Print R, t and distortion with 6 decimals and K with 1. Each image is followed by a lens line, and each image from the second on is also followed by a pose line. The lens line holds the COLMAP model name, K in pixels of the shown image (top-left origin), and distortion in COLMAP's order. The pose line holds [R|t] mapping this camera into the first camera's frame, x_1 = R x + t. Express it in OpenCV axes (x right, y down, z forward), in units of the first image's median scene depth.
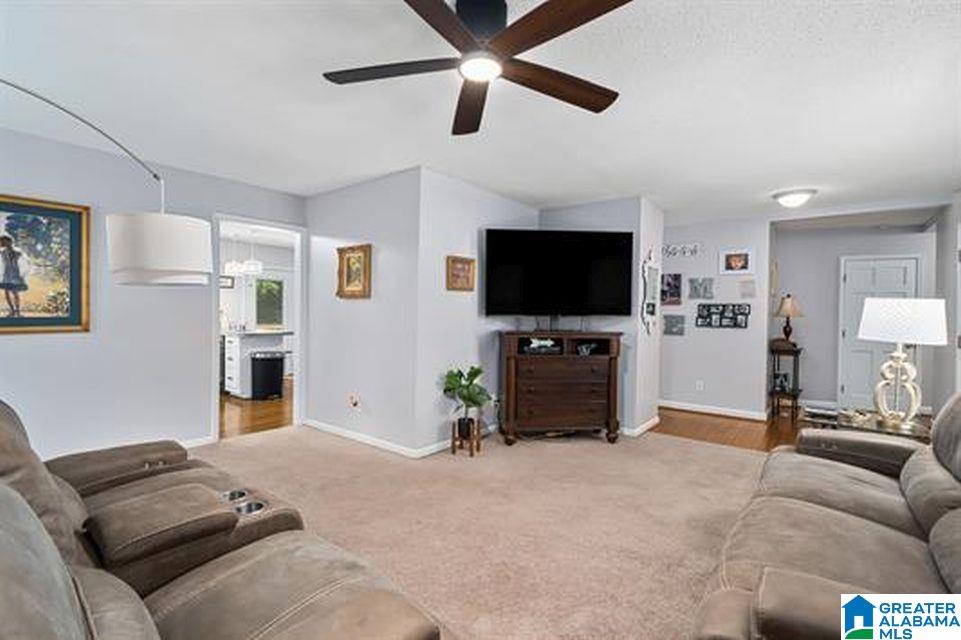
lens RADIAL K [[438.8, 0, 479.3], [0, 438.8, 317.7], [0, 0, 1]] dist [-0.016643, -0.000808]
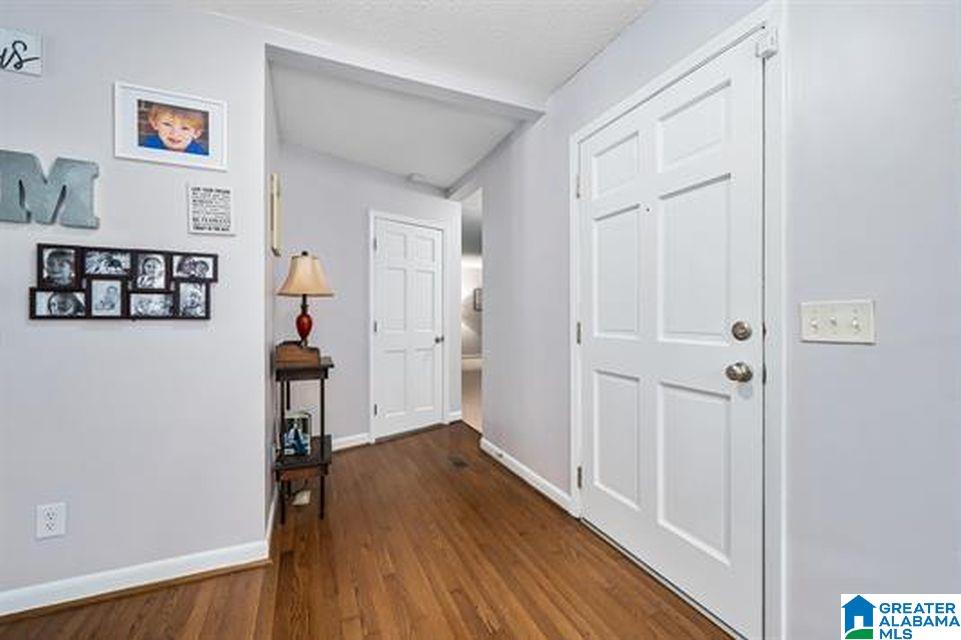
lens RADIAL K [[400.2, 0, 480.3], [0, 400.2, 317.2], [0, 0, 1]] dist [0.001196, 0.000082]
pose [[0.473060, -0.014898, 0.880904, 0.412472], [0.014466, 0.999854, 0.009141, 0.020698], [-0.880911, 0.008418, 0.473207, 0.623511]]
